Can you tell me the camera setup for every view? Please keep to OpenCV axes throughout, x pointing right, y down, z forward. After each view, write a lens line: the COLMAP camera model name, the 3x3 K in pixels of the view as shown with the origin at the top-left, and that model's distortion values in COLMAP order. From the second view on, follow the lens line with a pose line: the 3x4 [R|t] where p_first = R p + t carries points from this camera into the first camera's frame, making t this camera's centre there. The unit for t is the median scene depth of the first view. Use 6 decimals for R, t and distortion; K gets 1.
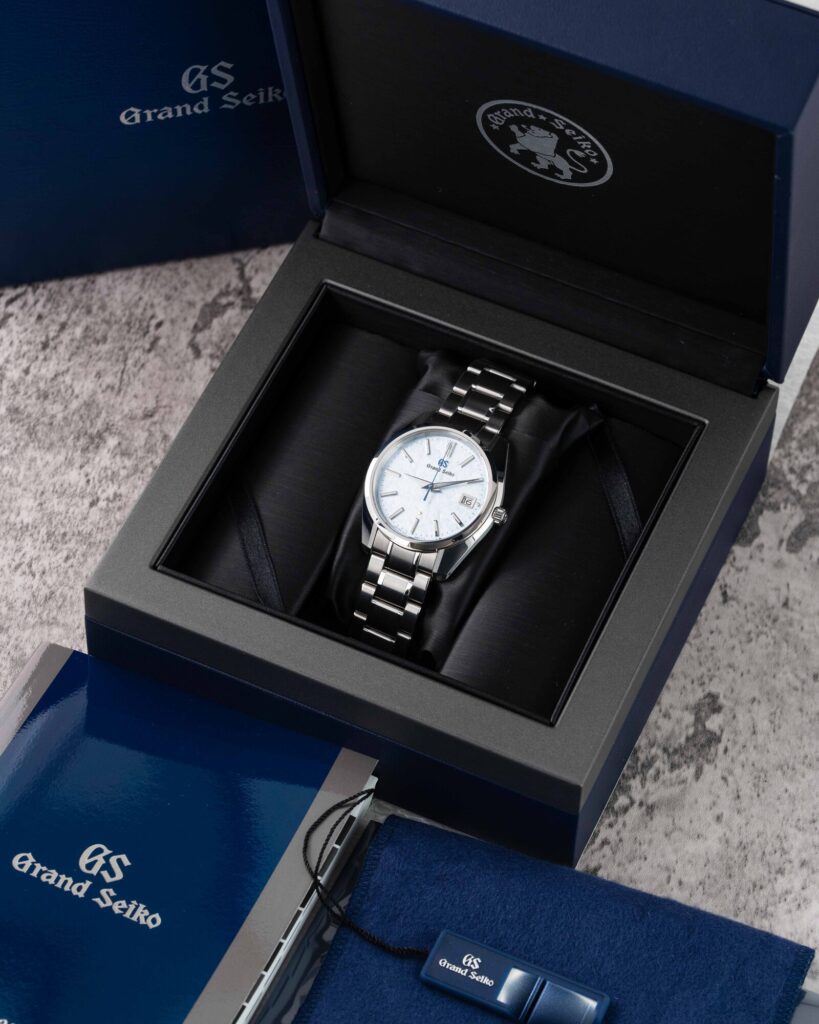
lens RADIAL K [[4001.6, 0, 409.9], [0, 4001.6, 511.7], [0, 0, 1]] dist [-0.071810, 0.000000]
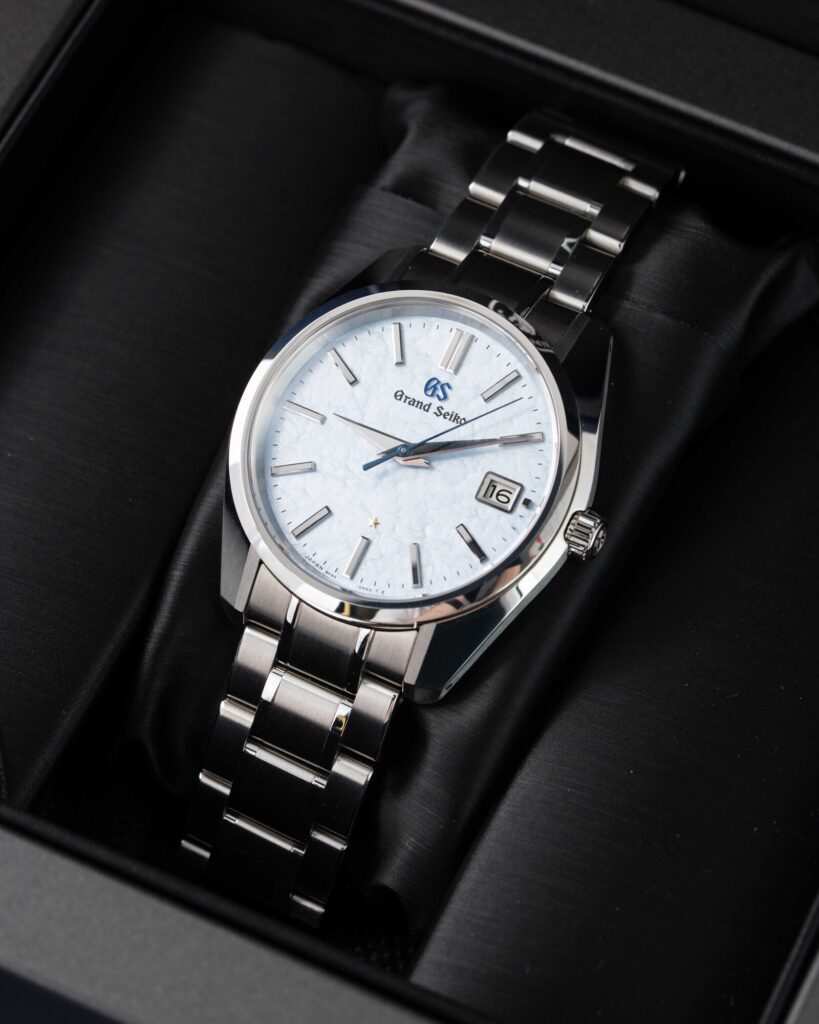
lens RADIAL K [[4001.6, 0, 408.8], [0, 4001.6, 511.9], [0, 0, 1]] dist [-0.071810, 0.000000]
pose [[0.999655, 0.016471, -0.020479, 0.013501], [-0.014811, 0.996785, 0.078737, -0.030228], [0.021710, -0.078407, 0.996685, 0.621170]]
